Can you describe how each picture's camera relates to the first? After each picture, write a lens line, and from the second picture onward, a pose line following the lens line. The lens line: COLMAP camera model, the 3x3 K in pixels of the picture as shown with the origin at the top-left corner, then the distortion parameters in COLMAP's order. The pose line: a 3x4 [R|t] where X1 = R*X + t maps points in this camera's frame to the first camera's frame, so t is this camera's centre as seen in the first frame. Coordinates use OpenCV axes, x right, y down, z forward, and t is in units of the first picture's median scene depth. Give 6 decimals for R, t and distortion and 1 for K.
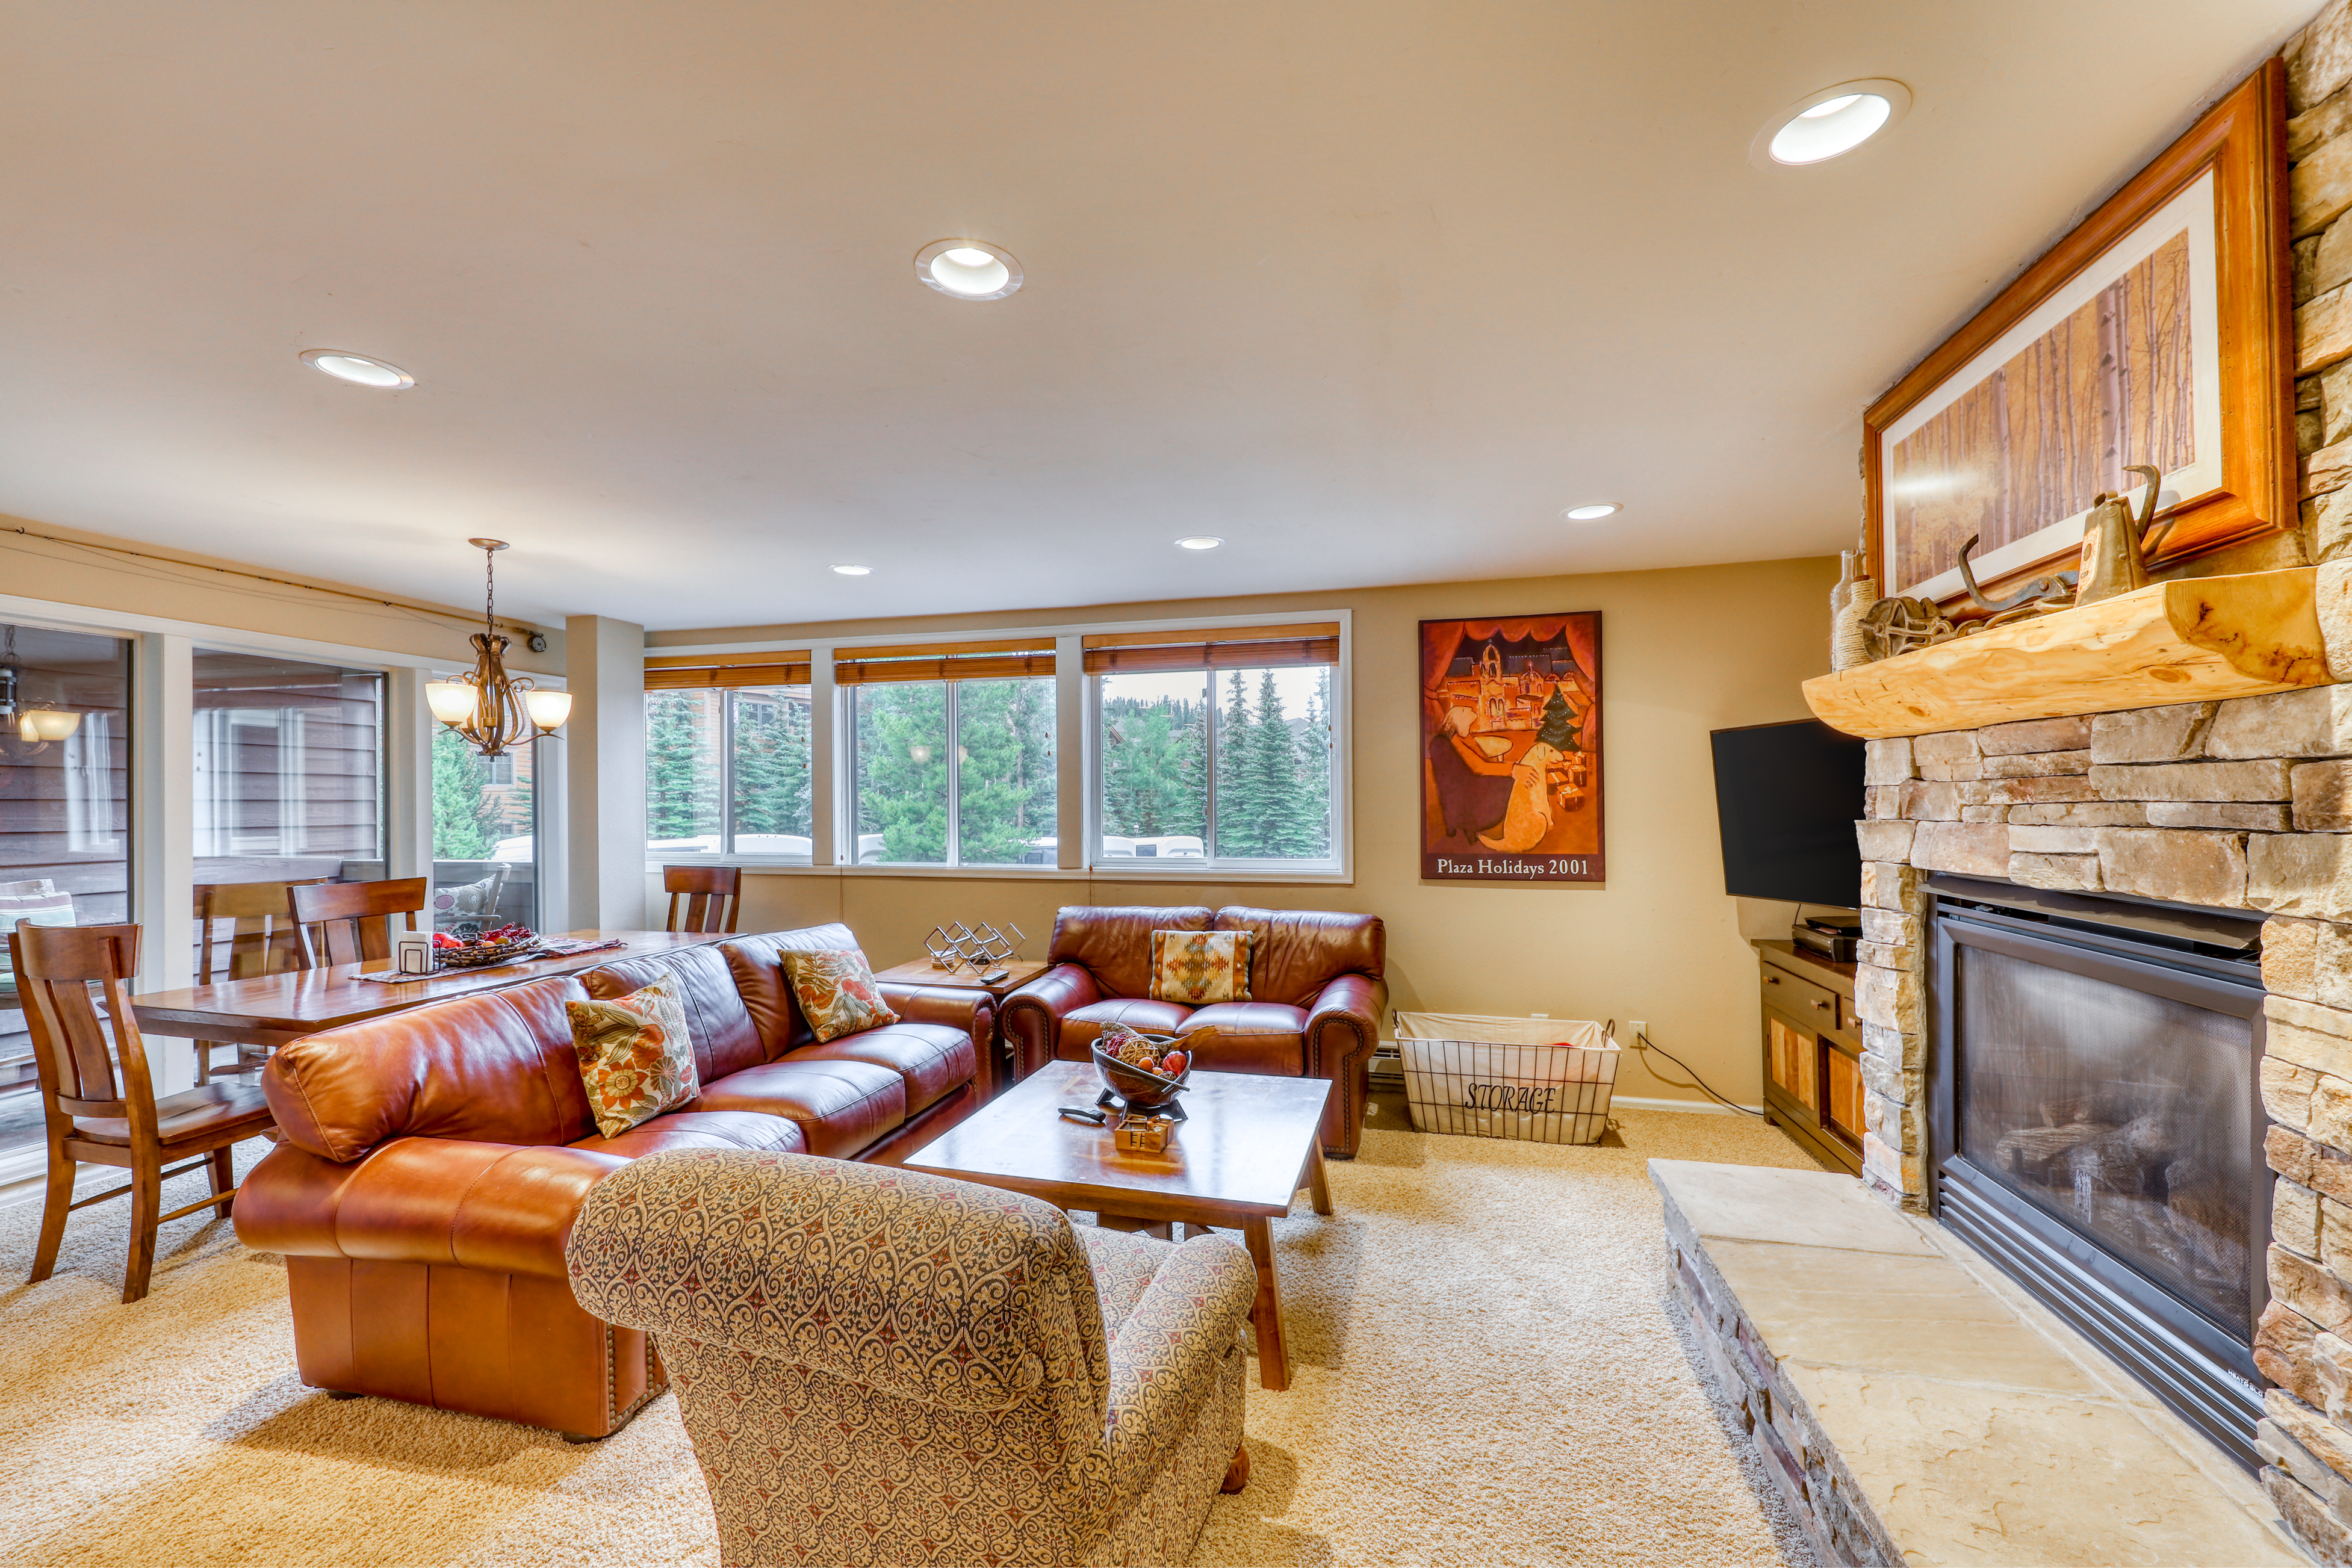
lens RADIAL K [[959.5, 0, 1178.3], [0, 959.5, 793.0], [0, 0, 1]] dist [0.001755, -0.000855]
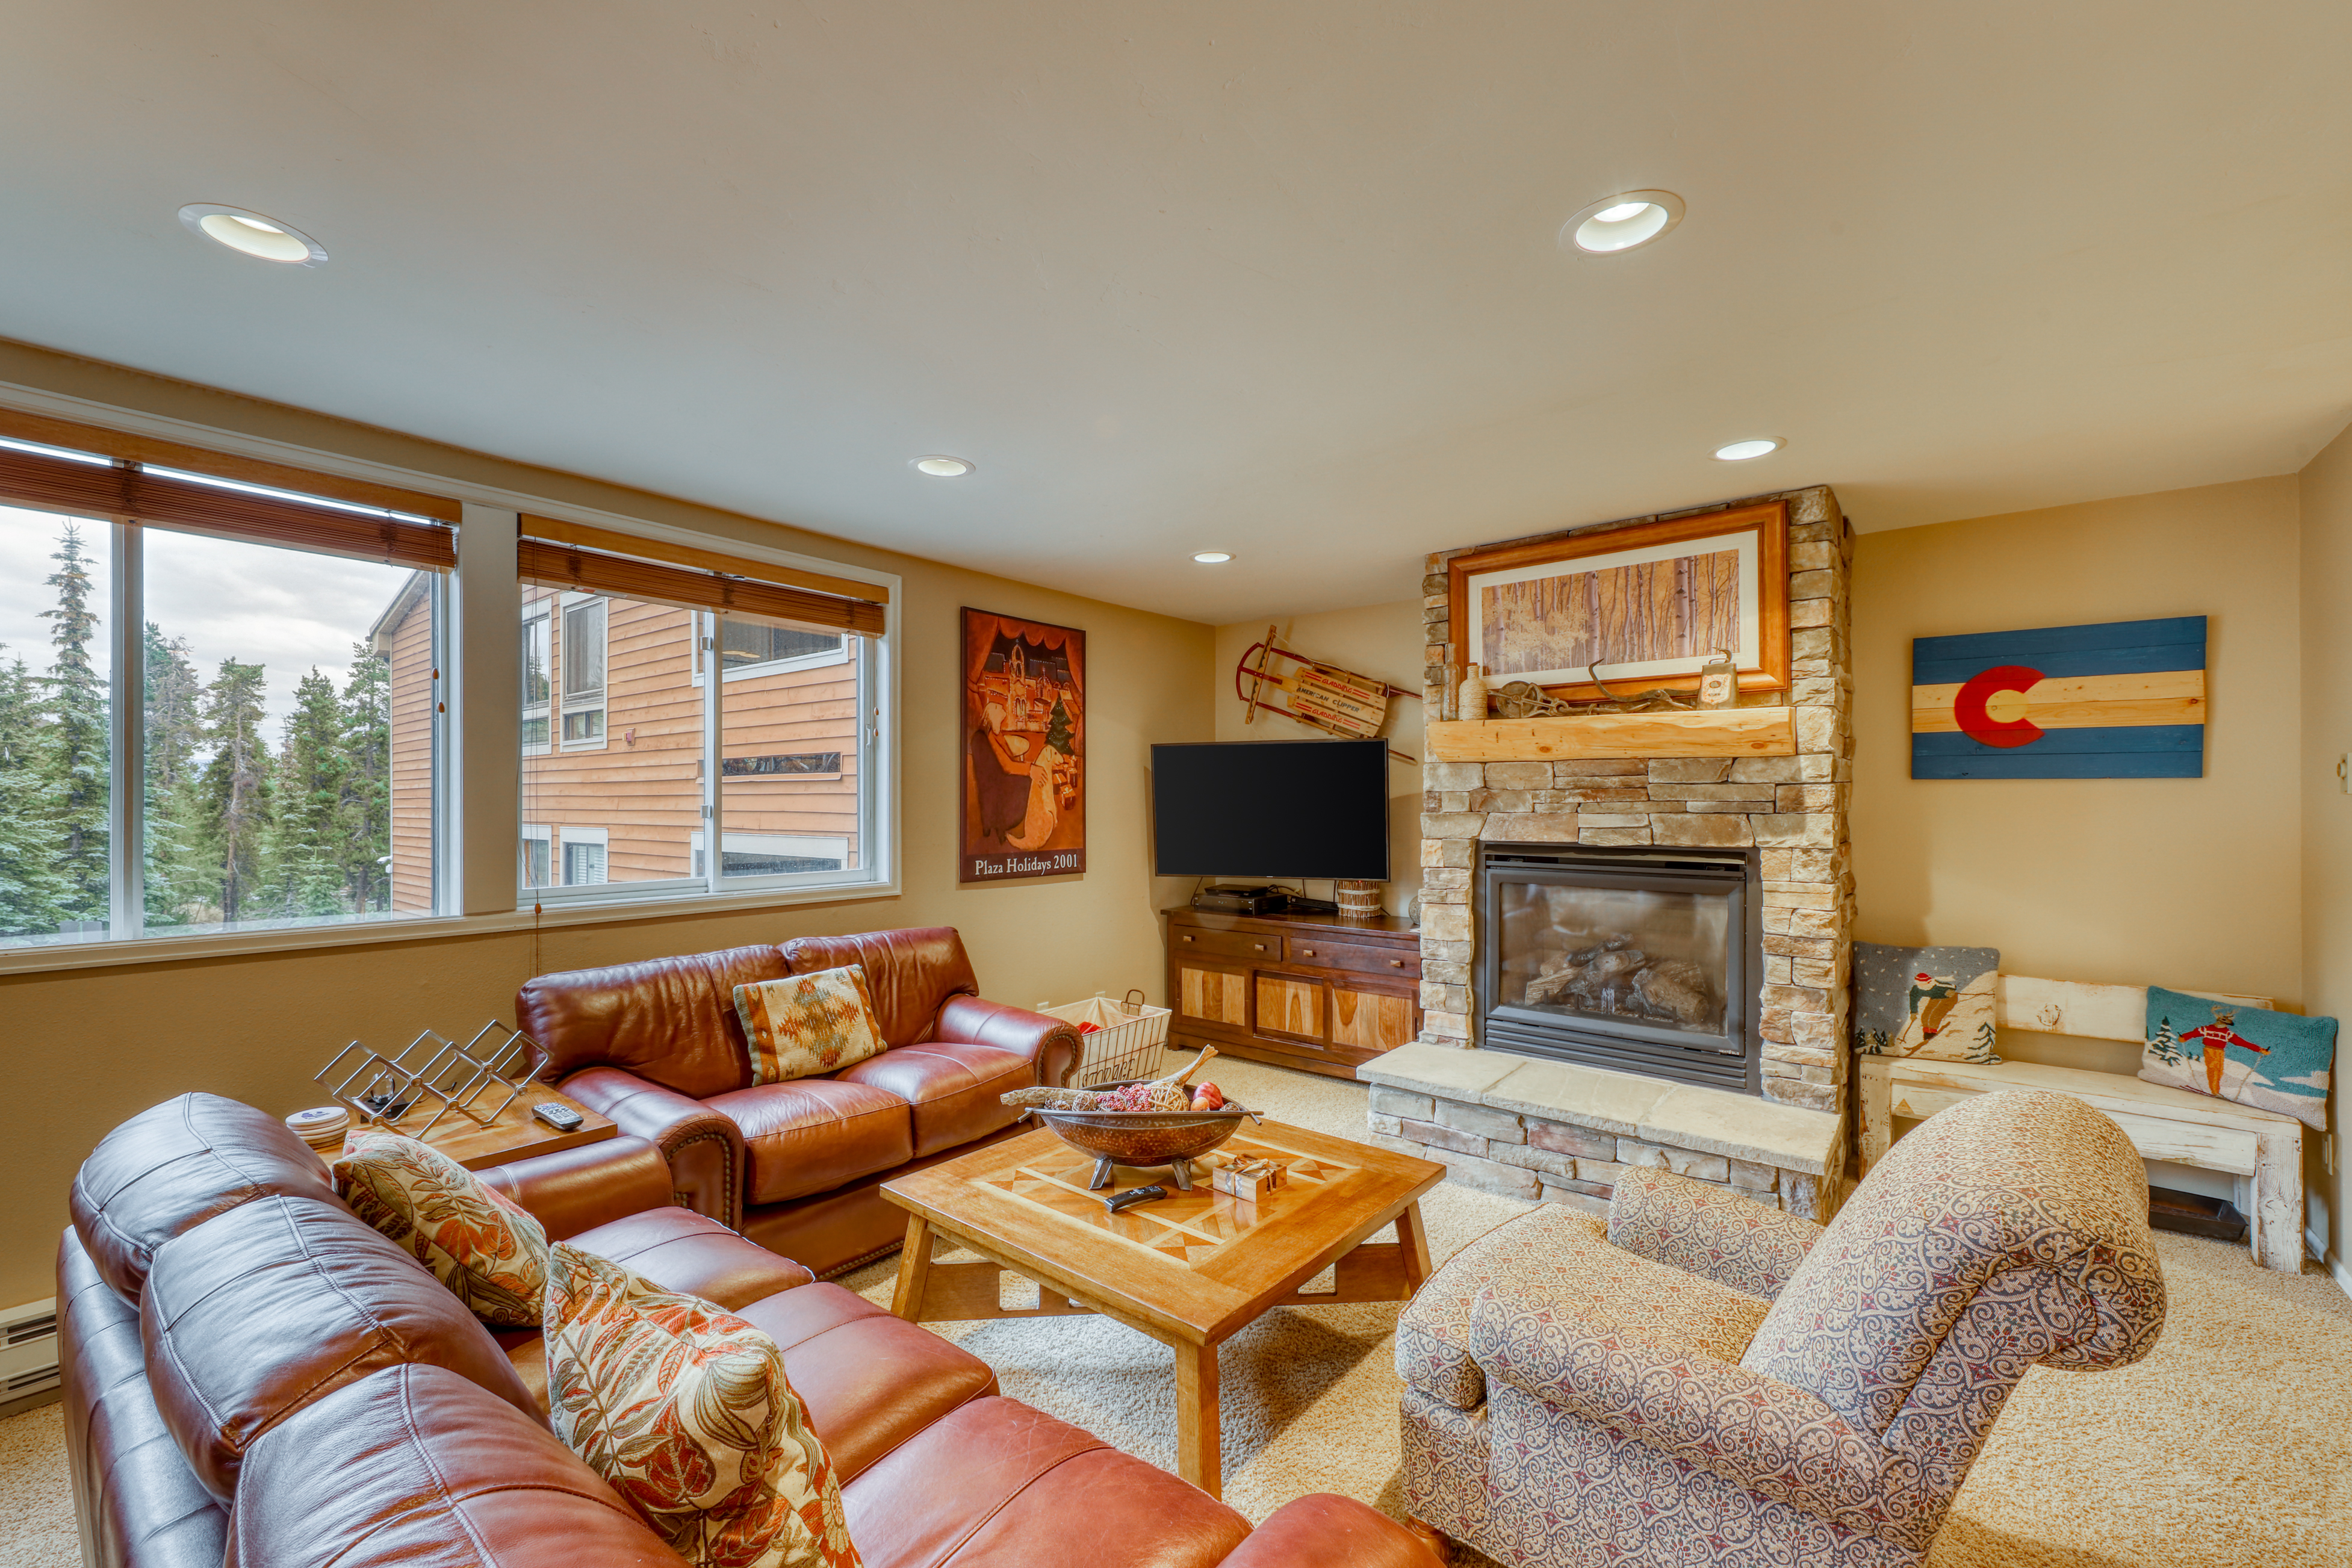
lens RADIAL K [[959.5, 0, 1183.9], [0, 959.5, 794.4], [0, 0, 1]] dist [0.001755, -0.000855]
pose [[0.398030, 0.012207, 0.917291, -0.537851], [-0.011049, 0.999903, -0.008512, 0.009363], [-0.917306, -0.006747, 0.398126, 0.446714]]
